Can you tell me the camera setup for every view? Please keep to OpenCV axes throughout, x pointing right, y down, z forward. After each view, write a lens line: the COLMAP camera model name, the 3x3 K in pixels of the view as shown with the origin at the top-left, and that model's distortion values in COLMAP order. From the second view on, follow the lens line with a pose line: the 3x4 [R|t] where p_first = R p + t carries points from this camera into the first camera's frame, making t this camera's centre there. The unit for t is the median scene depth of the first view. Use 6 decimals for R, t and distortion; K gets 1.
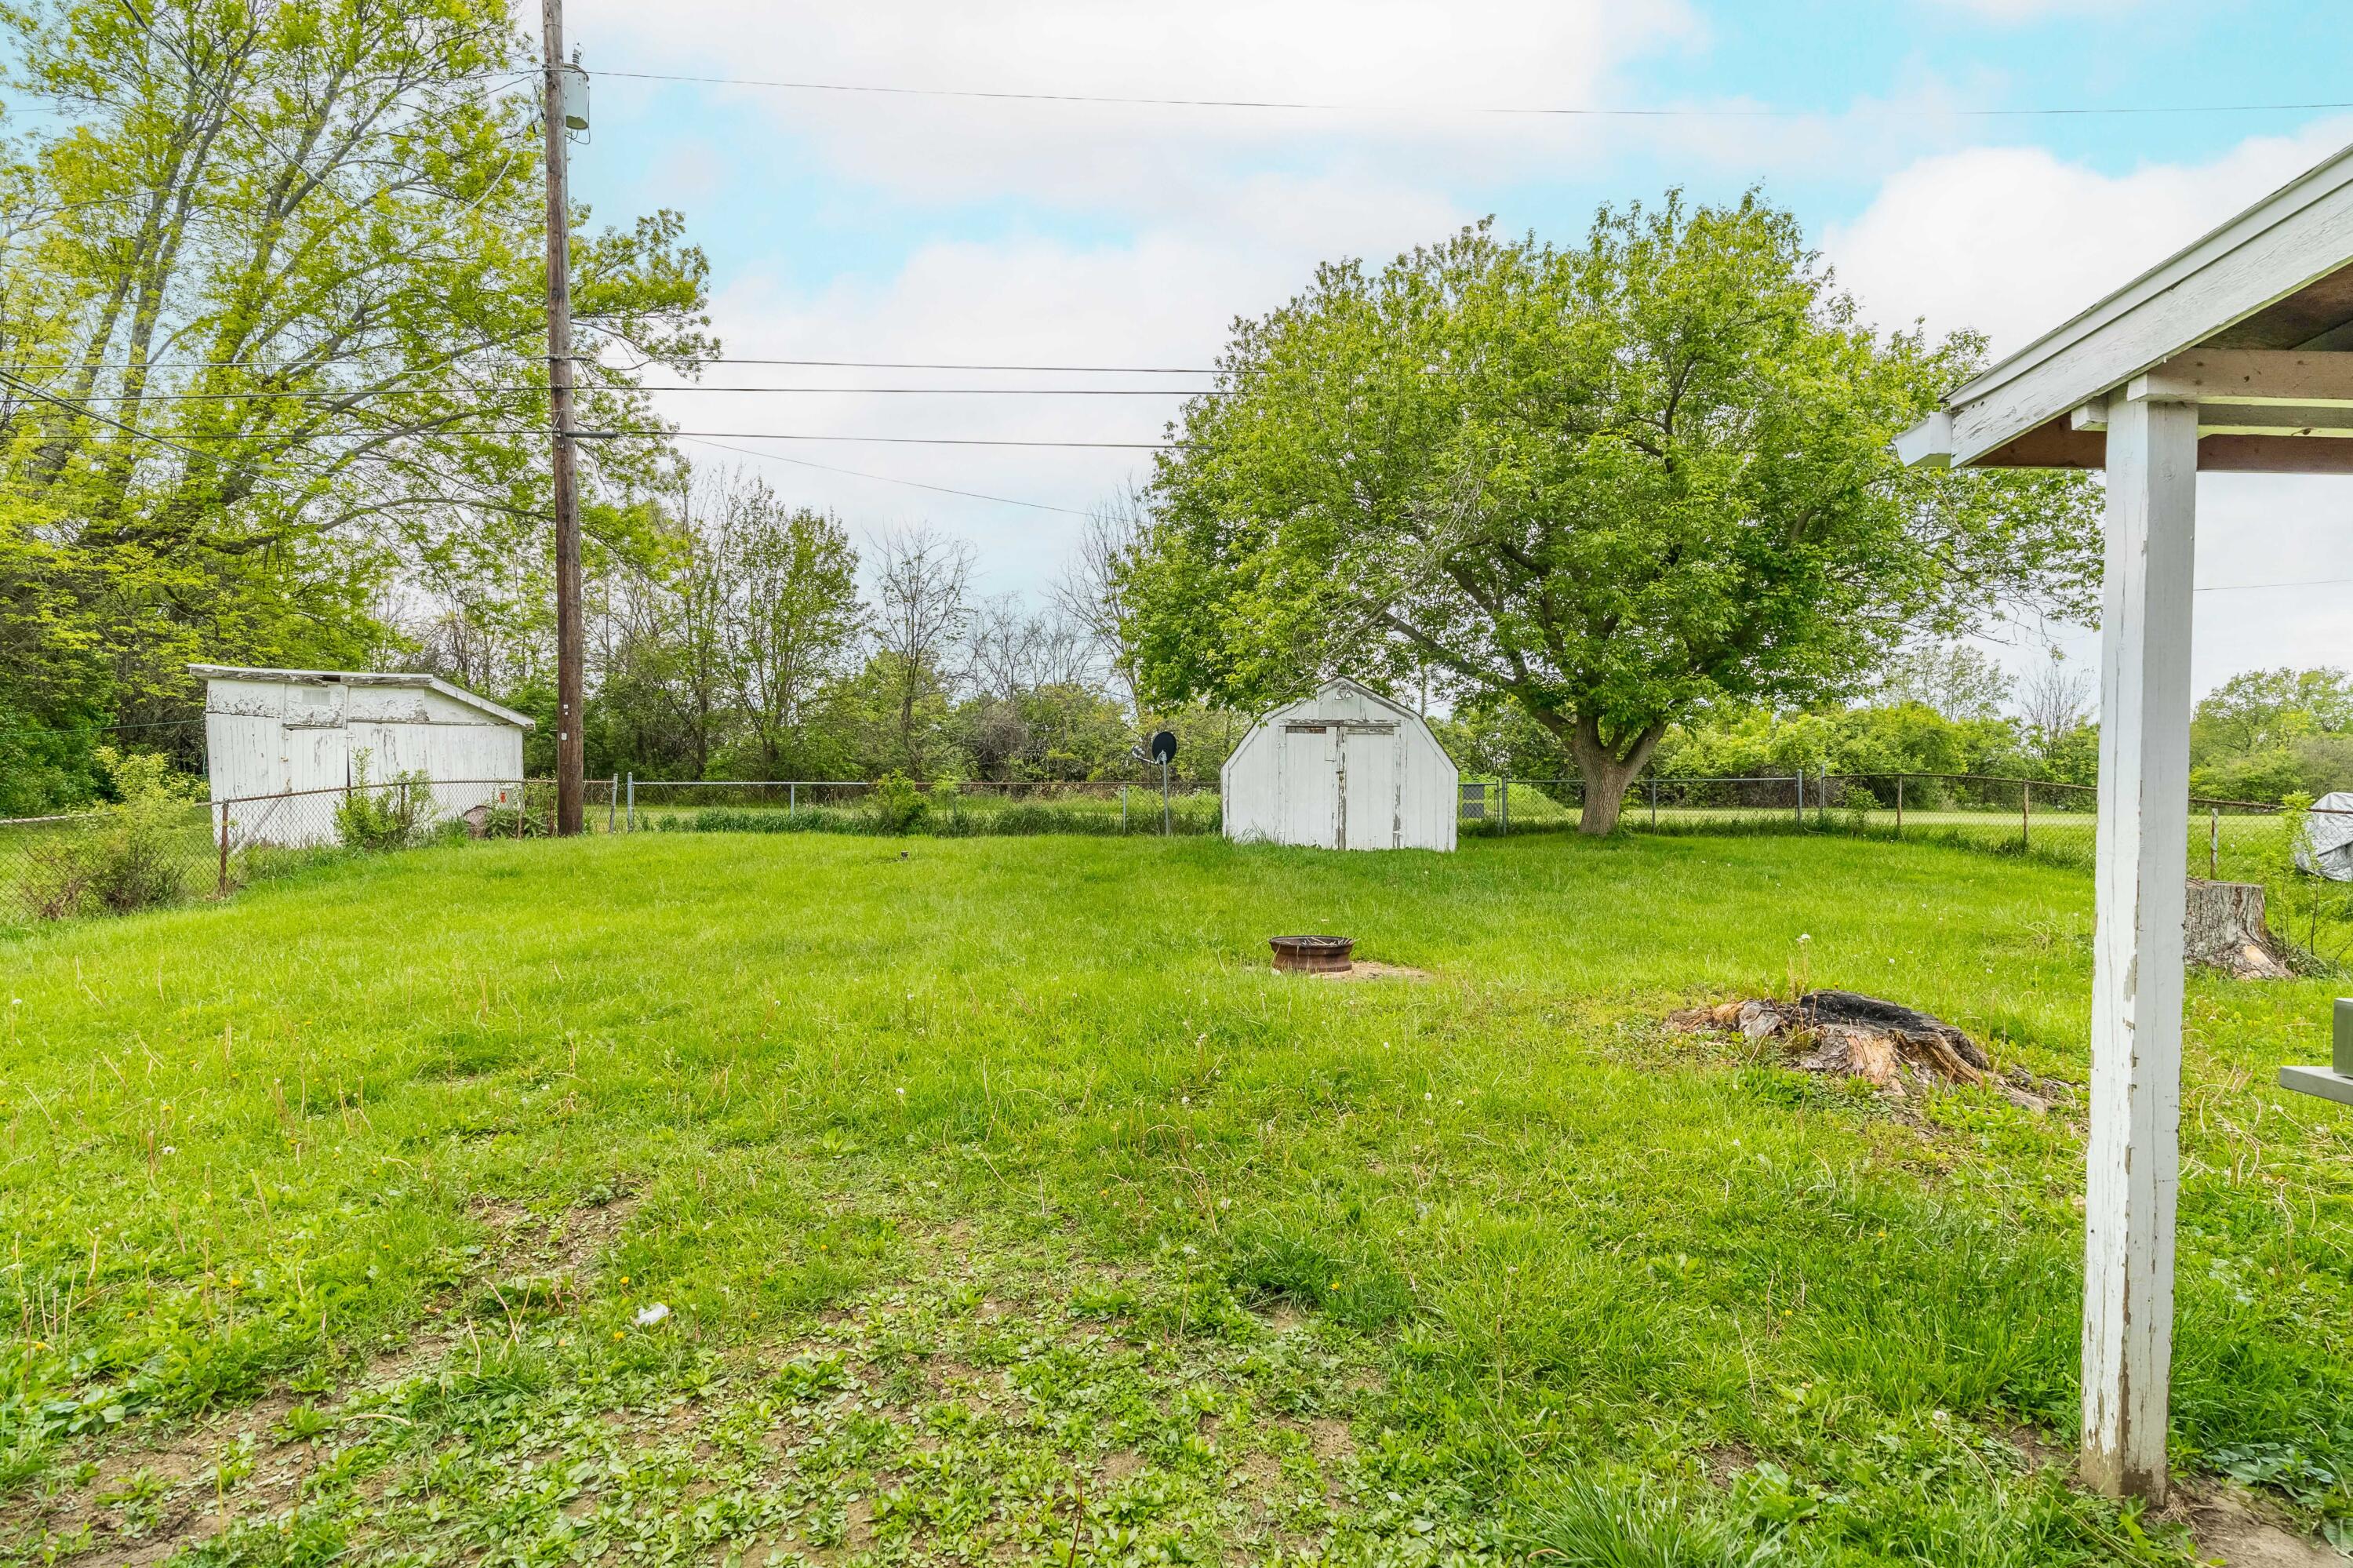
lens RADIAL K [[1074.8, 0, 1187.0], [0, 1074.8, 785.3], [0, 0, 1]] dist [-0.019364, 0.007986]
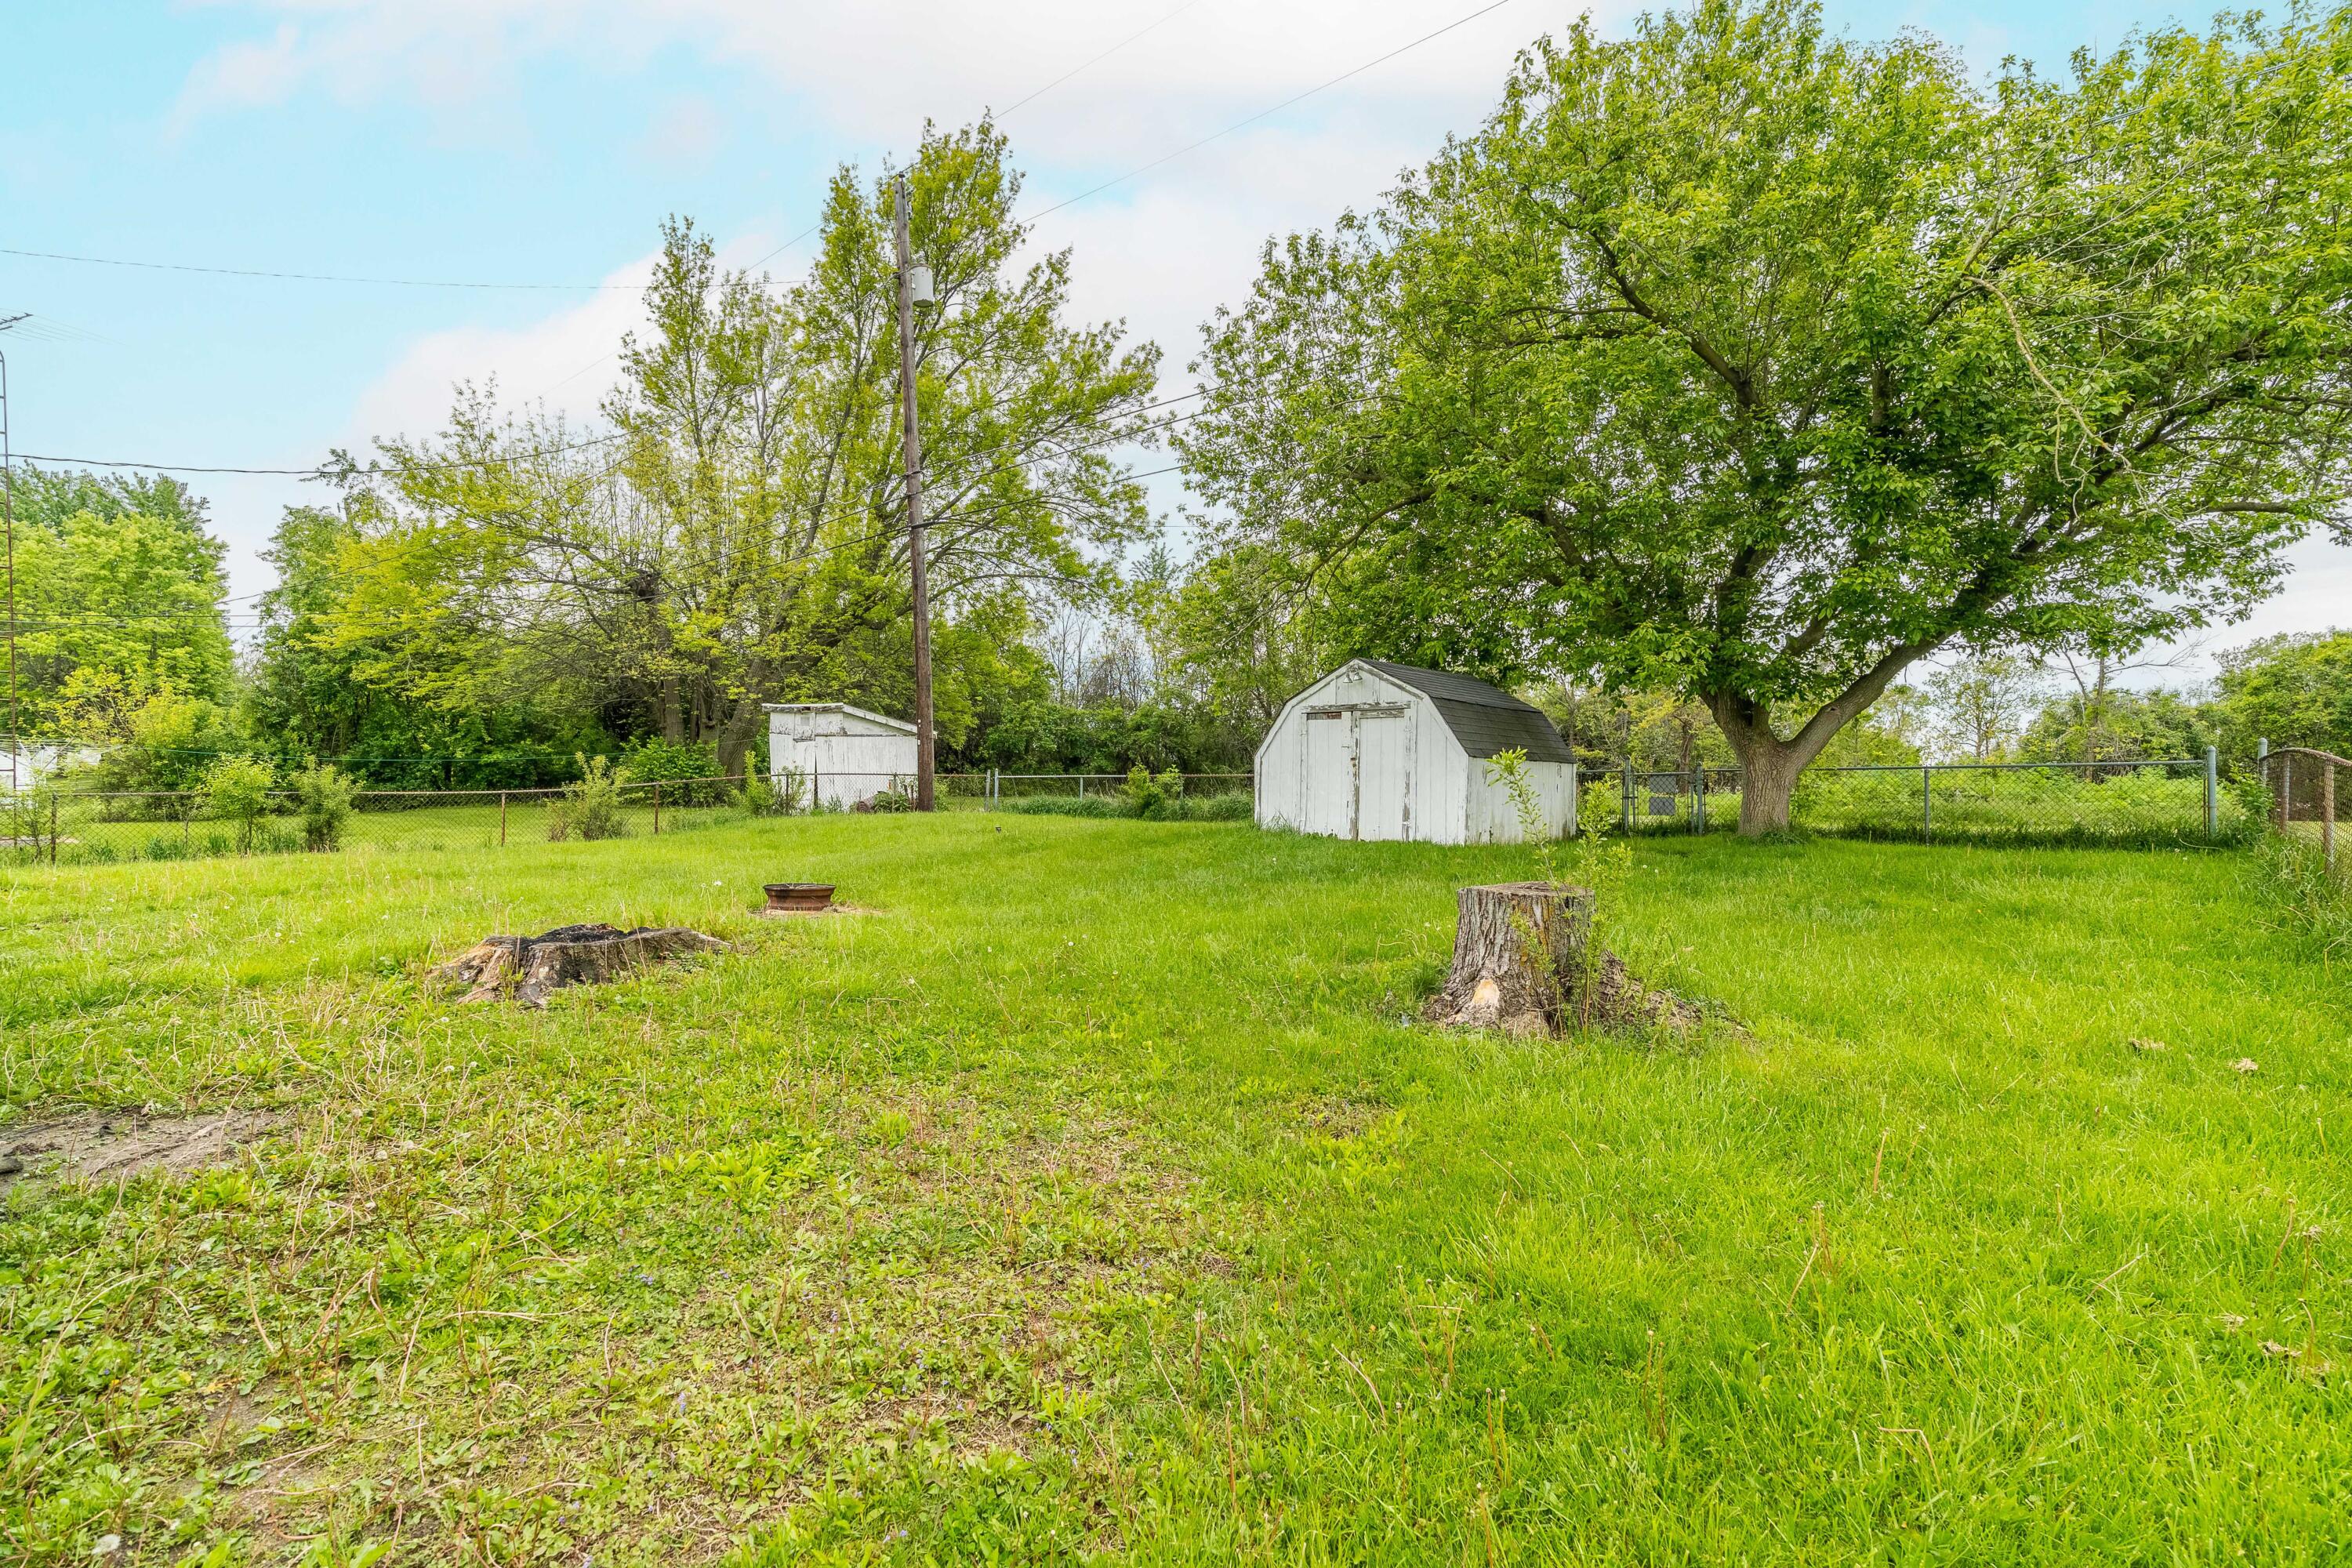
lens RADIAL K [[1074.3, 0, 1186.5], [0, 1074.3, 785.3], [0, 0, 1]] dist [-0.019364, 0.007986]
pose [[0.756318, 0.000554, -0.654204, 0.484111], [-0.003331, 0.999990, -0.003003, 0.010702], [0.654196, 0.004451, 0.756312, 0.136973]]
